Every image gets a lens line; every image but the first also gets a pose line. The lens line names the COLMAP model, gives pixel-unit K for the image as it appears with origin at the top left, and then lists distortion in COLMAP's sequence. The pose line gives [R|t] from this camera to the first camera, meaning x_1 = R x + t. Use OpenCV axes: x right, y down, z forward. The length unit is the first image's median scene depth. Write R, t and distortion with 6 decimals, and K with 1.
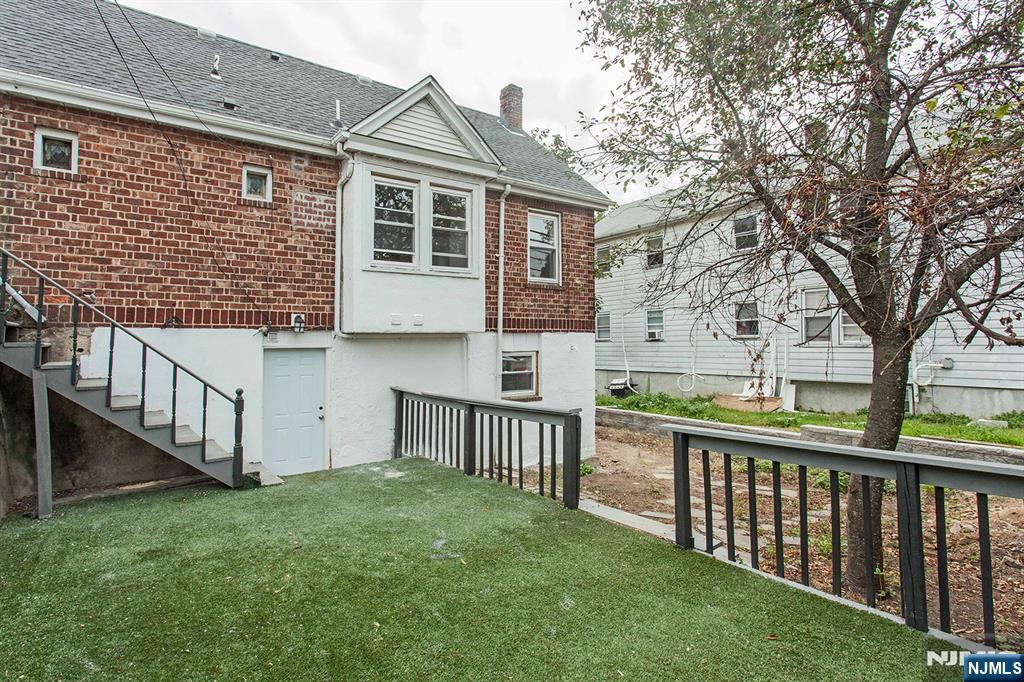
lens RADIAL K [[494.4, 0, 513.4], [0, 494.4, 335.5], [0, 0, 1]] dist [0.000300, 0.002299]
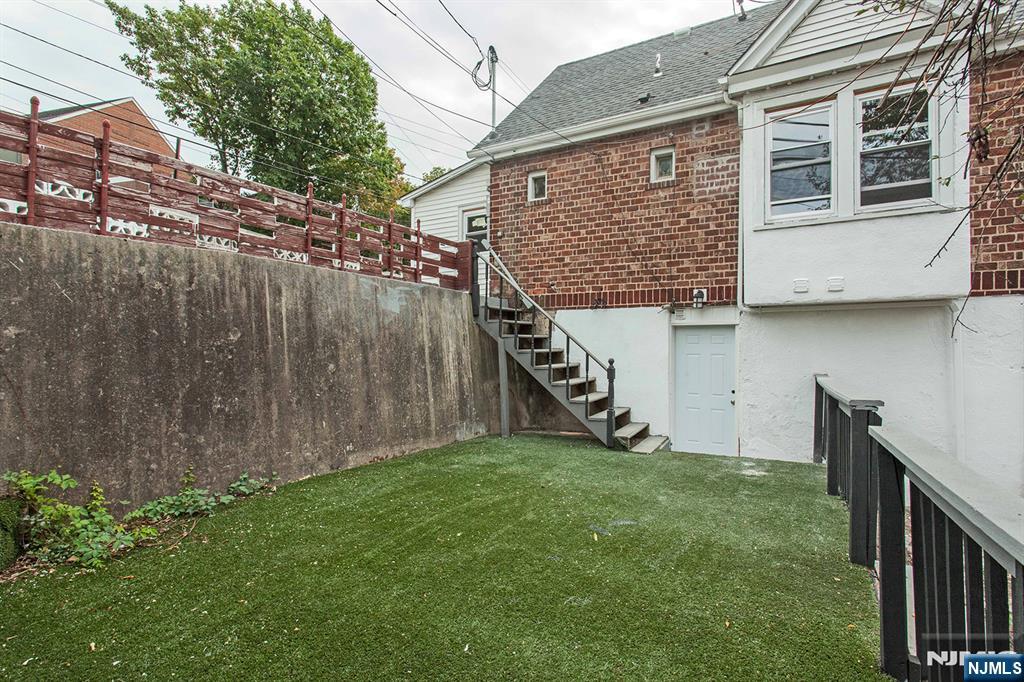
lens RADIAL K [[550.0, 0, 513.7], [0, 550.0, 341.8], [0, 0, 1]] dist [0.004051, -0.000373]
pose [[0.411785, 0.002260, -0.911278, 0.384234], [0.008530, 0.999944, 0.006335, 0.048494], [0.911241, -0.010381, 0.411742, 0.234715]]
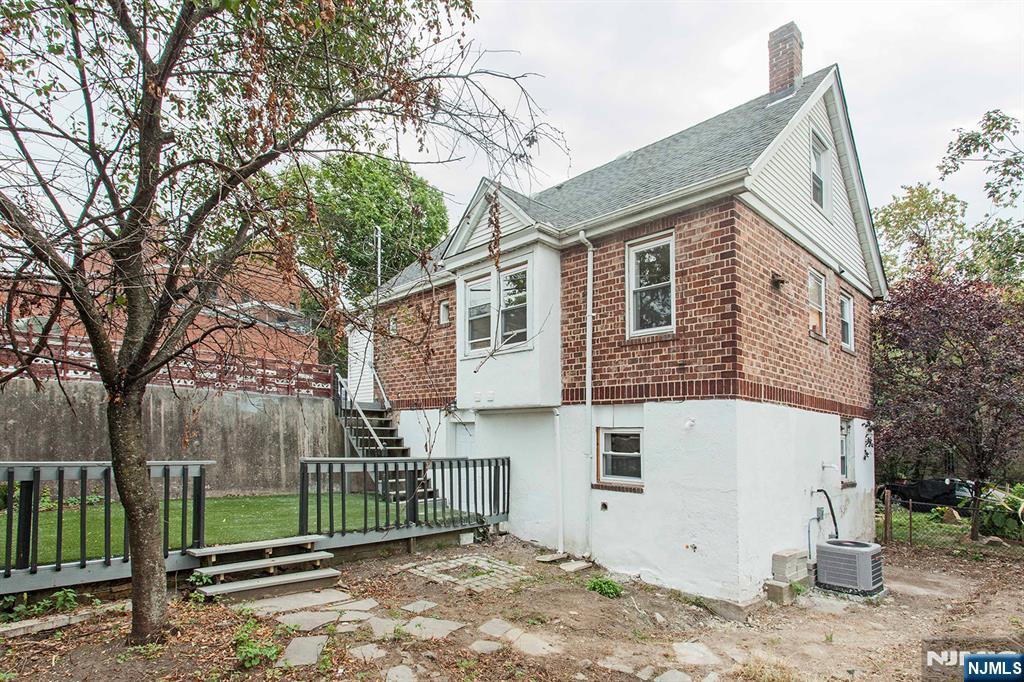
lens RADIAL K [[548.0, 0, 525.5], [0, 548.0, 443.5], [0, 0, 1]] dist [0.003839, 0.000500]
pose [[0.175105, 0.022107, -0.984302, 1.135209], [-0.006868, 0.999751, 0.021232, 0.052789], [0.984526, 0.003043, 0.175213, 0.918209]]
